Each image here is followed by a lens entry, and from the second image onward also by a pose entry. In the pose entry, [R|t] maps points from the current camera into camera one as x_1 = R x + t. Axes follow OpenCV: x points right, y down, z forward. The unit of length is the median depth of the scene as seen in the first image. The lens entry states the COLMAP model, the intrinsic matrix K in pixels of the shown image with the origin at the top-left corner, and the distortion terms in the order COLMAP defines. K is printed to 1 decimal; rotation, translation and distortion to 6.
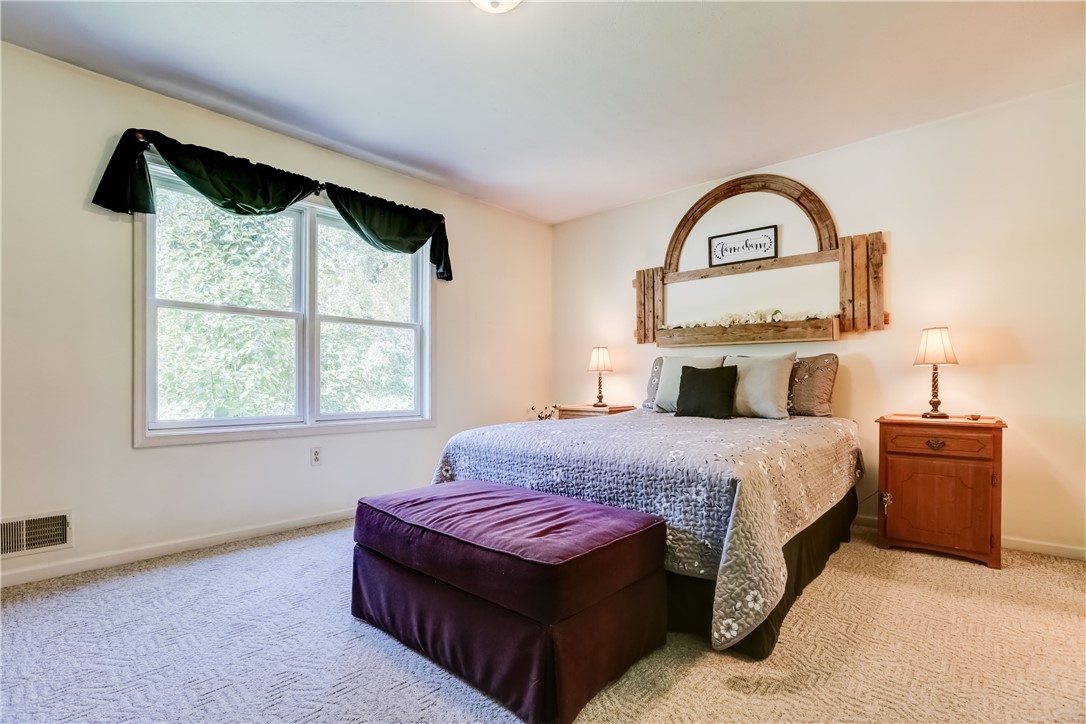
lens RADIAL K [[500.8, 0, 531.0], [0, 500.8, 389.8], [0, 0, 1]] dist [-0.039491, 0.013690]
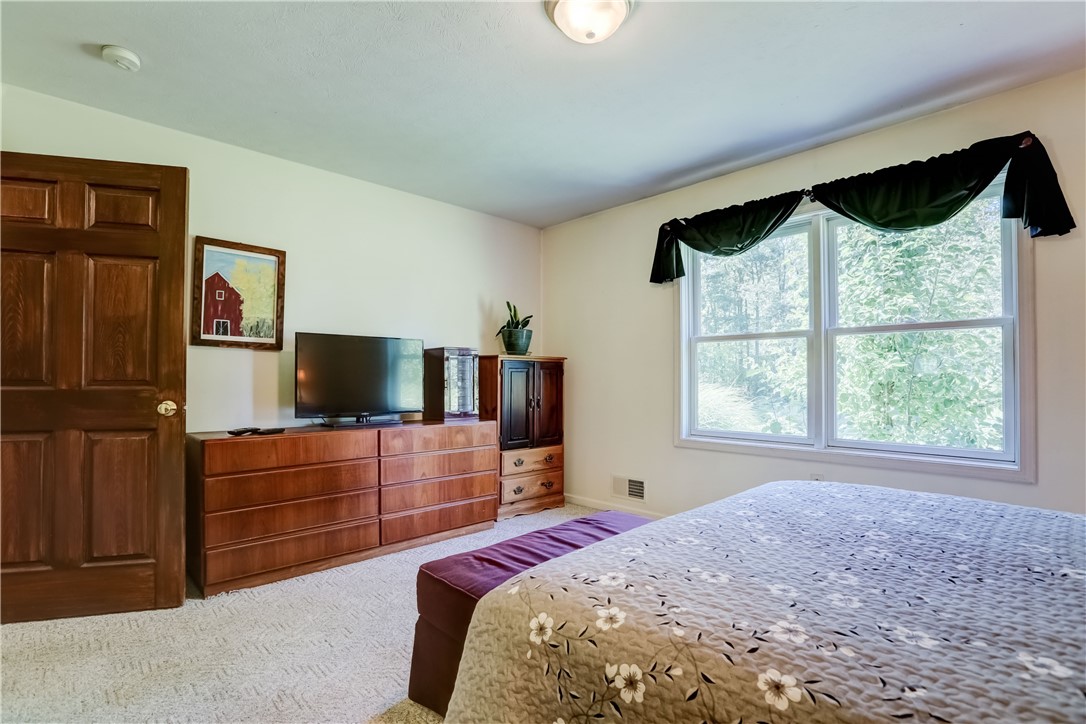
lens RADIAL K [[510.0, 0, 533.9], [0, 510.0, 359.9], [0, 0, 1]] dist [-0.052580, 0.015029]
pose [[-0.062534, -0.033664, -0.997475, 0.562605], [-0.017286, 0.999318, -0.032642, -0.059565], [0.997893, 0.015201, -0.063073, 0.573853]]
